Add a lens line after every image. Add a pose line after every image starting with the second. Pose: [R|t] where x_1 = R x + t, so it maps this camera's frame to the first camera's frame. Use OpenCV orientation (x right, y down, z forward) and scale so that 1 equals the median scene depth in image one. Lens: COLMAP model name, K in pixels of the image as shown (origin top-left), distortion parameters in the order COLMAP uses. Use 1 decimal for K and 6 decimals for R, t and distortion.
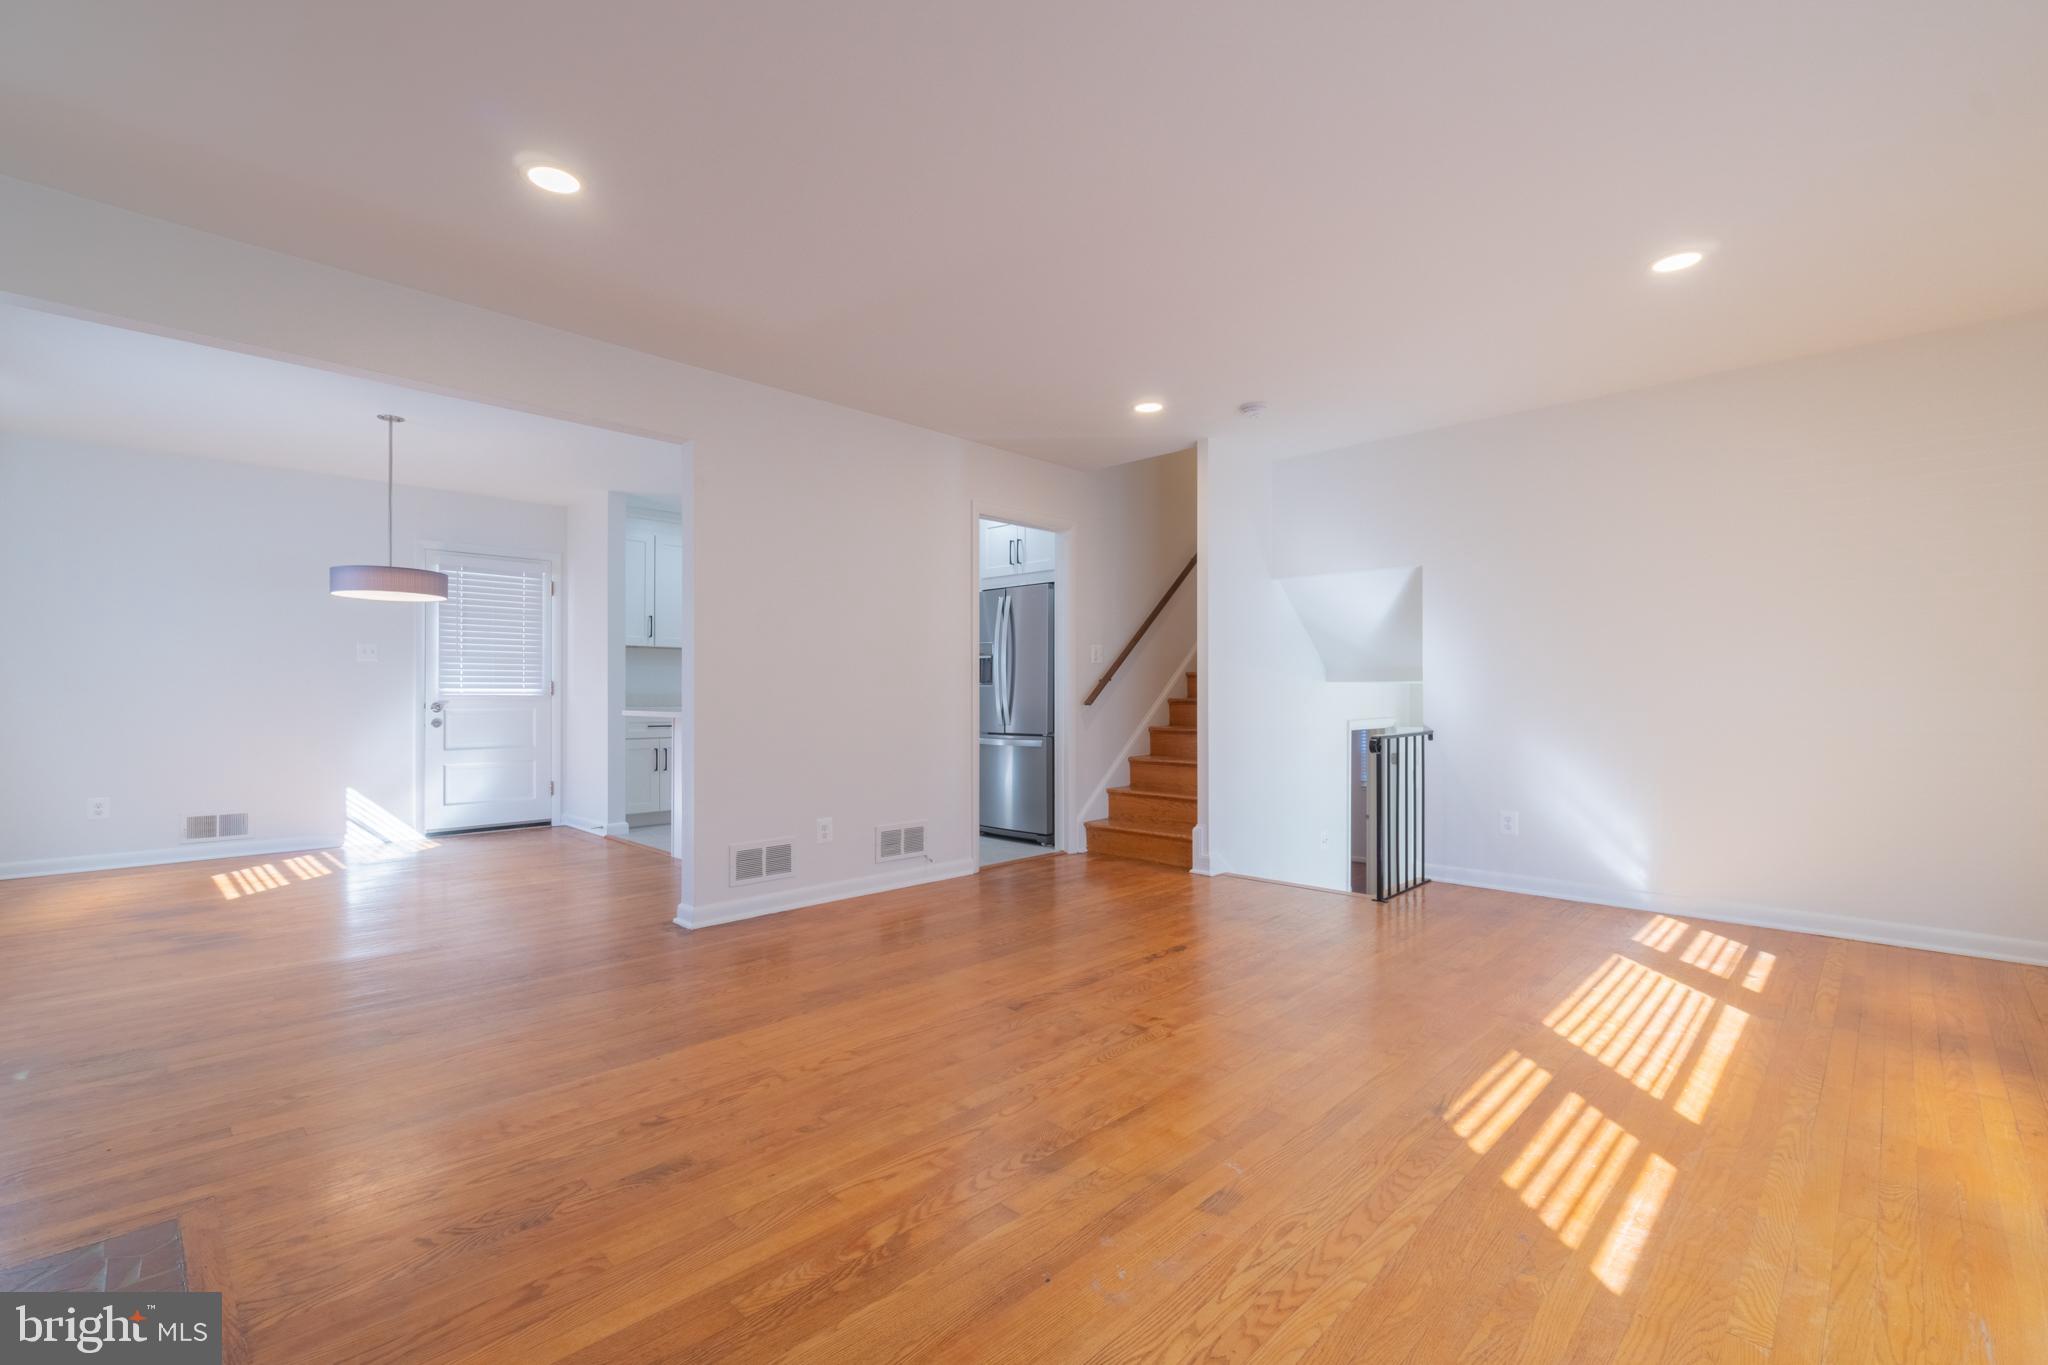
lens RADIAL K [[887.8, 0, 1012.4], [0, 887.8, 672.5], [0, 0, 1]] dist [-0.005784, 0.000898]
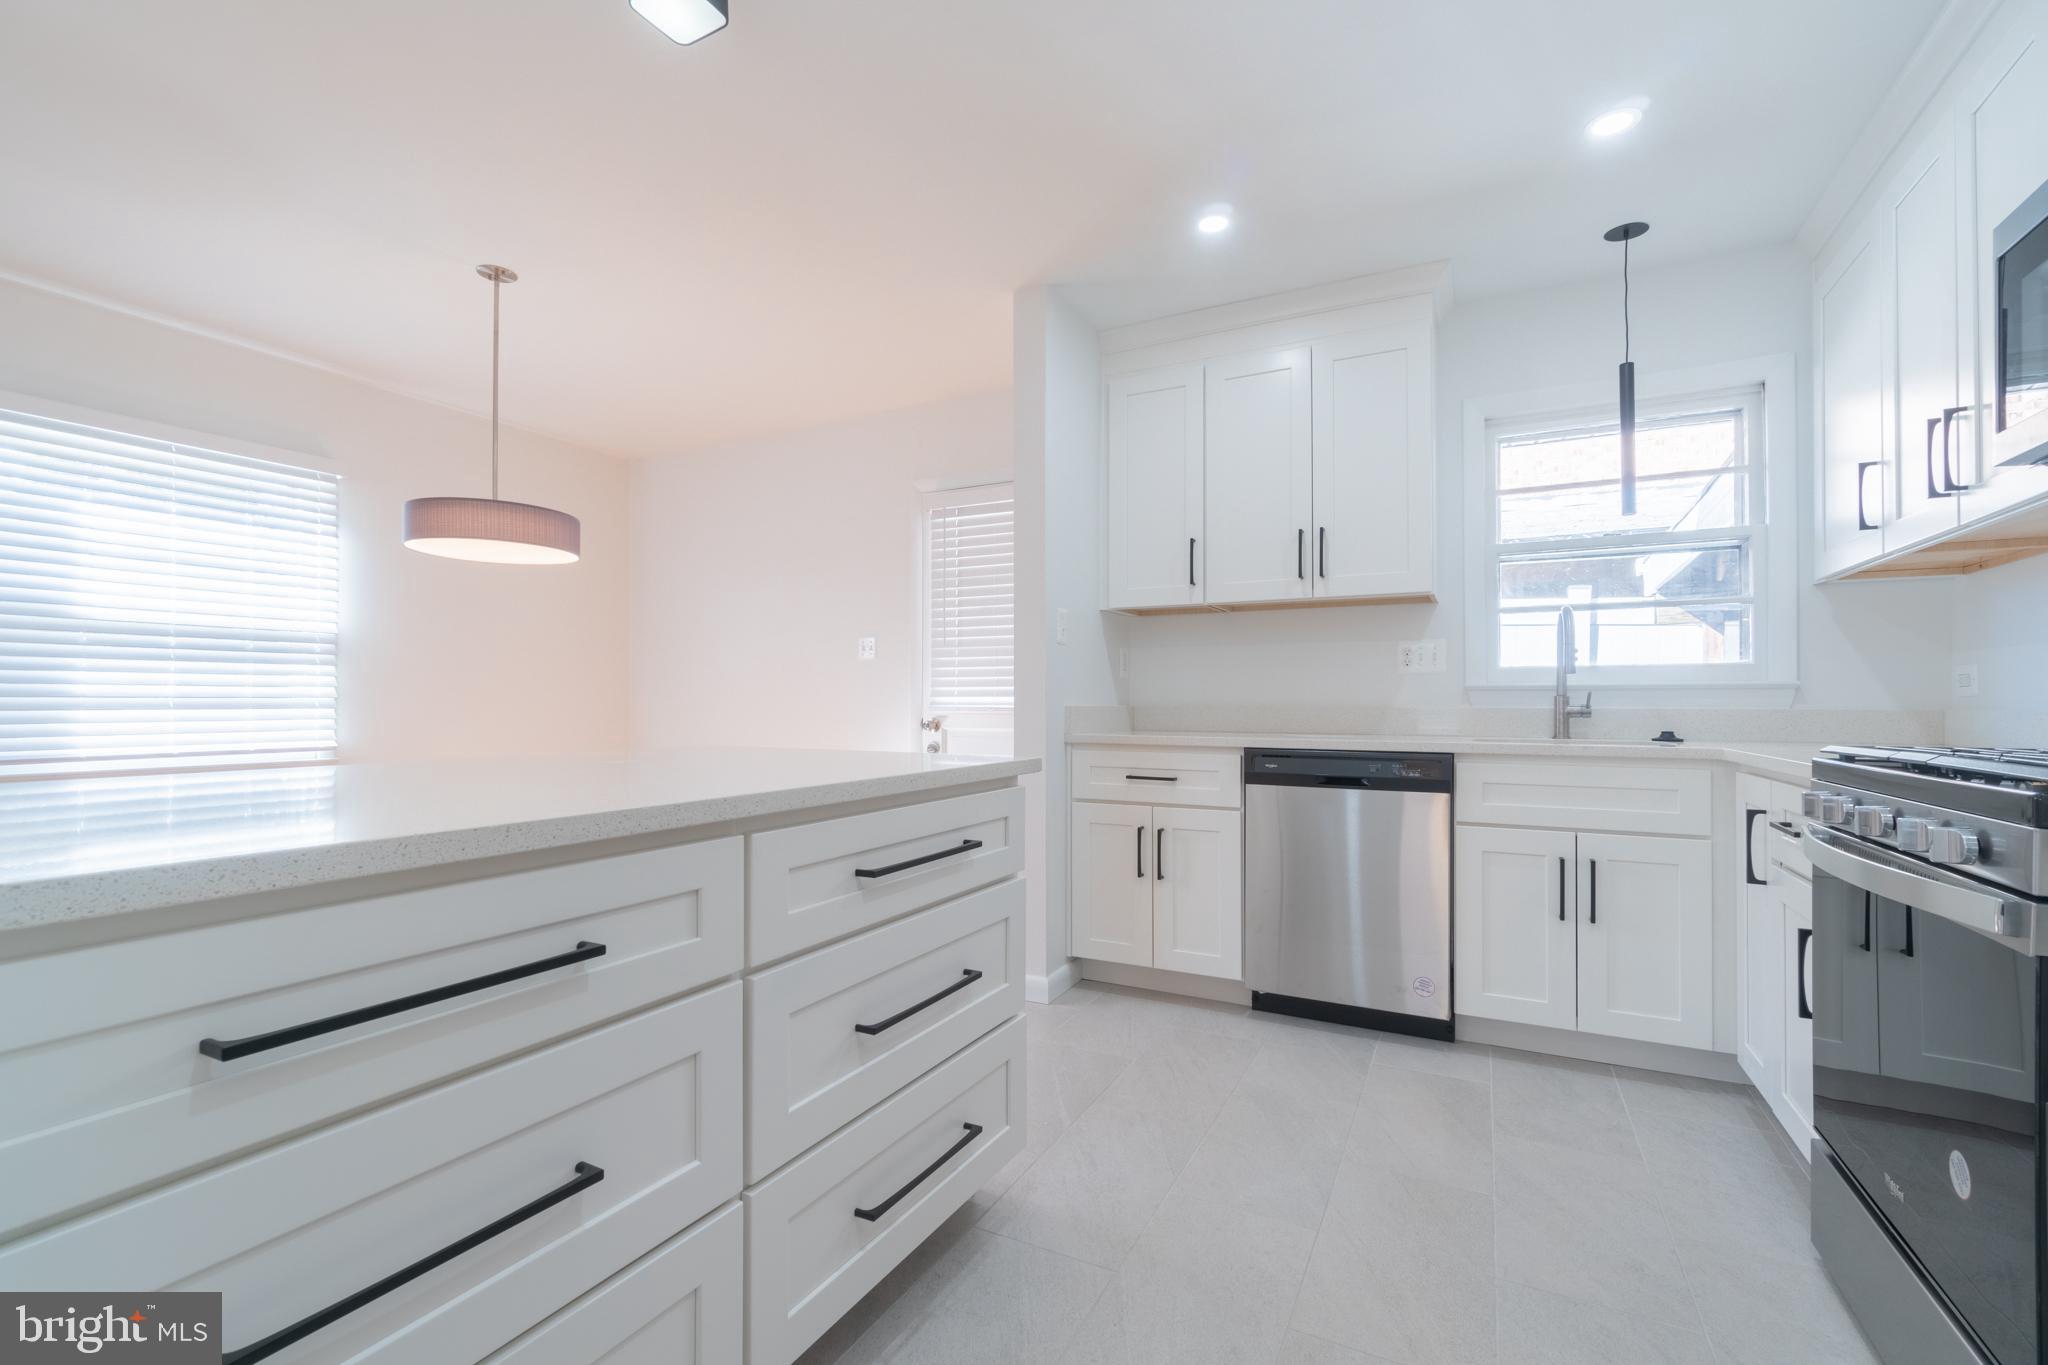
lens RADIAL K [[887.8, 0, 1038.6], [0, 887.8, 689.3], [0, 0, 1]] dist [-0.005784, 0.000898]
pose [[0.309252, -0.014053, -0.950876, 0.013443], [0.021552, 0.999738, -0.007766, 0.025440], [0.950736, -0.018091, 0.309473, 1.163328]]
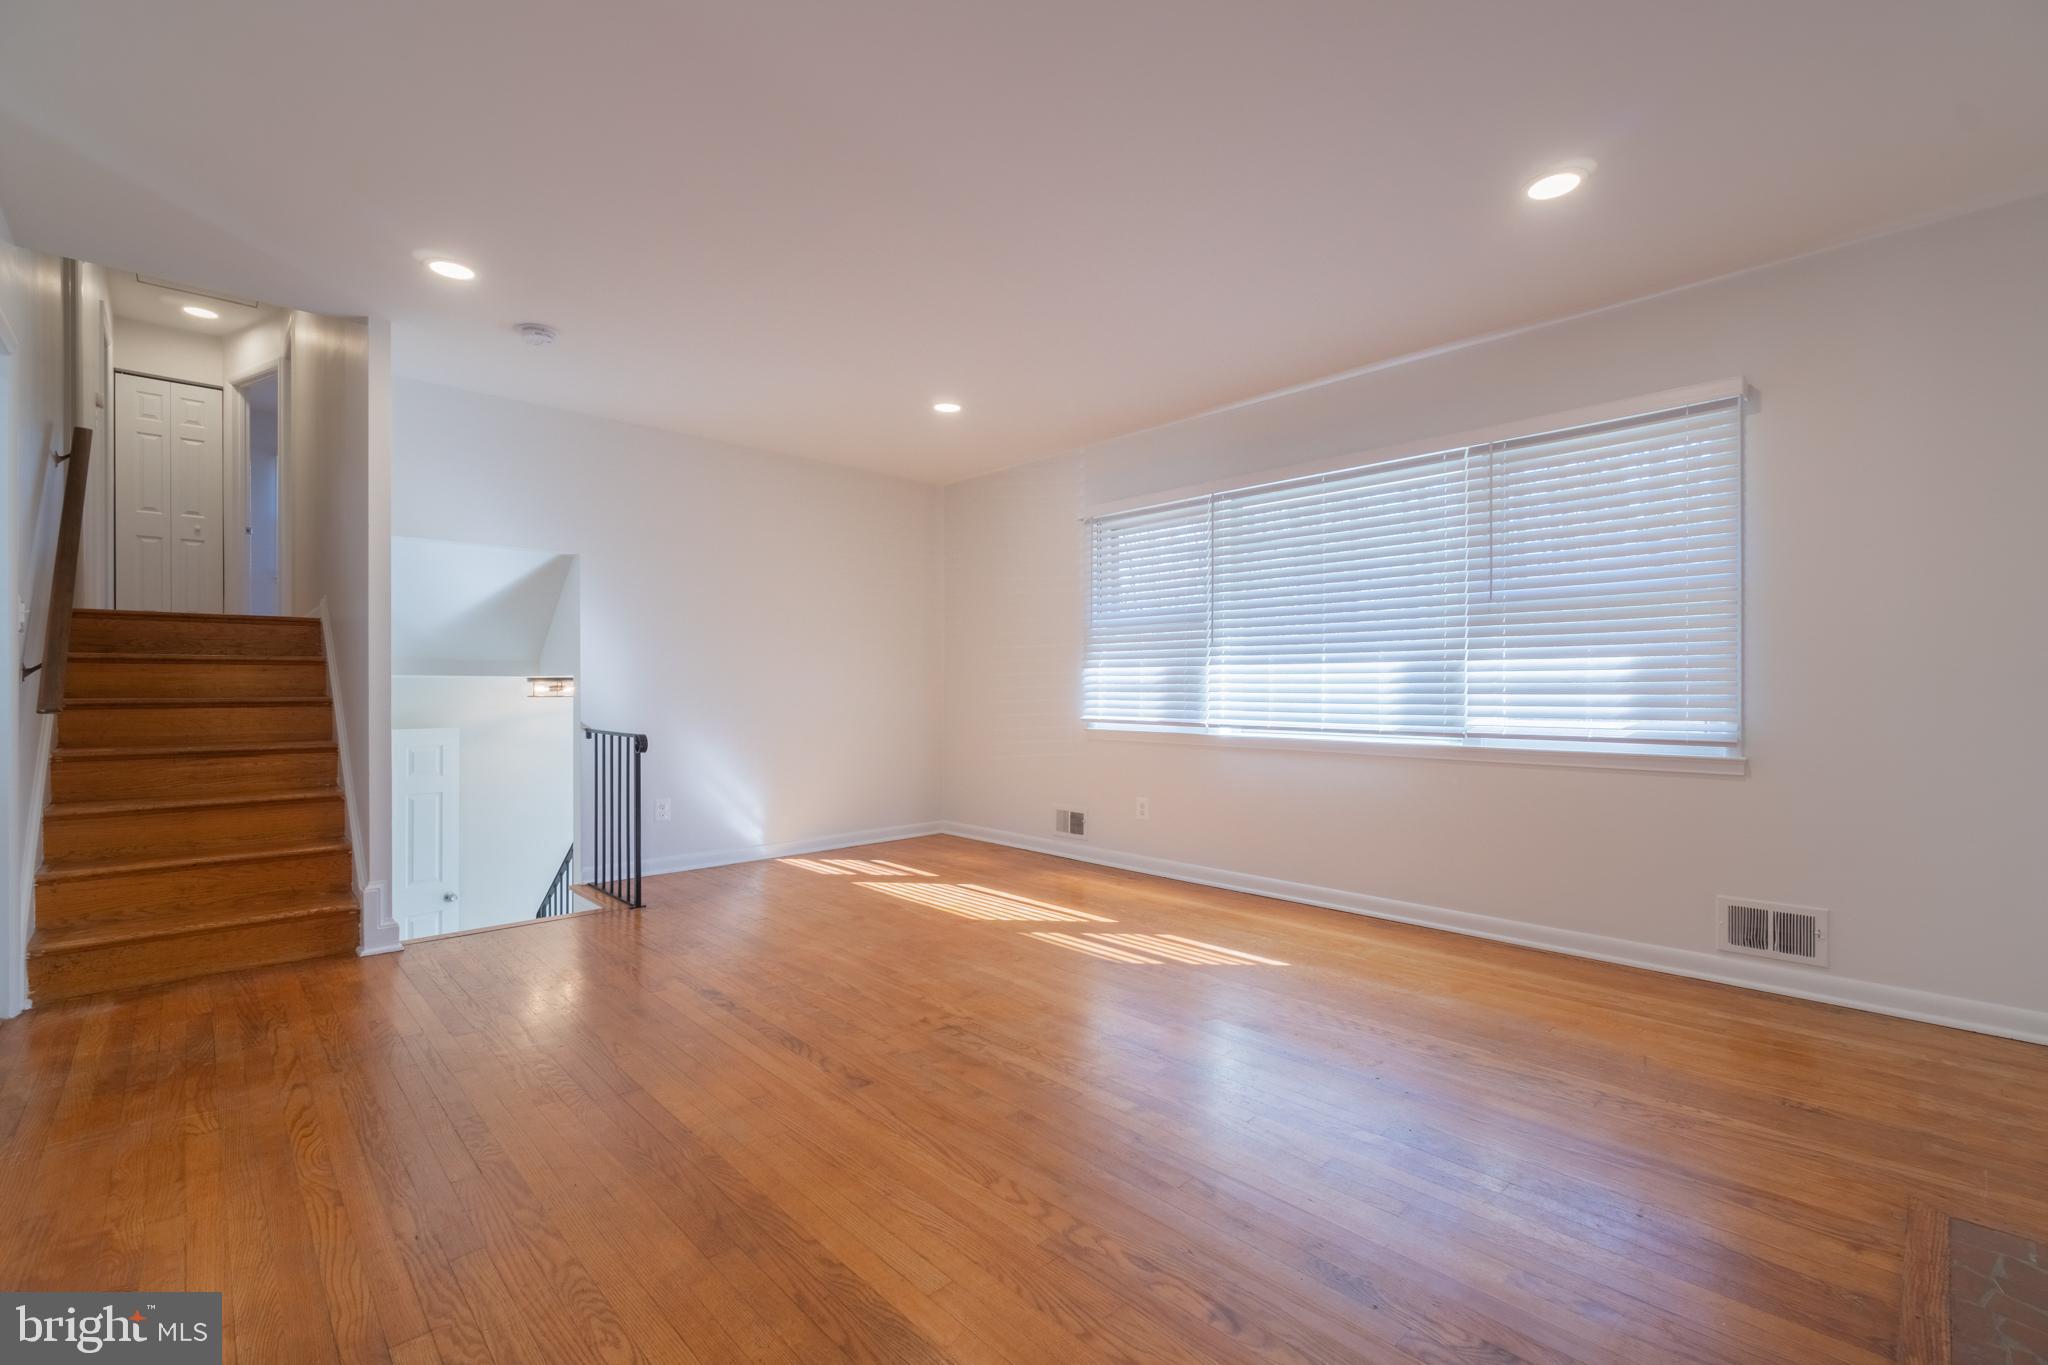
lens RADIAL K [[887.8, 0, 1027.4], [0, 887.8, 685.3], [0, 0, 1]] dist [-0.005784, 0.000898]
pose [[0.027816, 0.004040, 0.999605, -0.489285], [-0.021307, 0.999767, -0.003448, 0.010703], [-0.999386, -0.021203, 0.027896, 0.512897]]
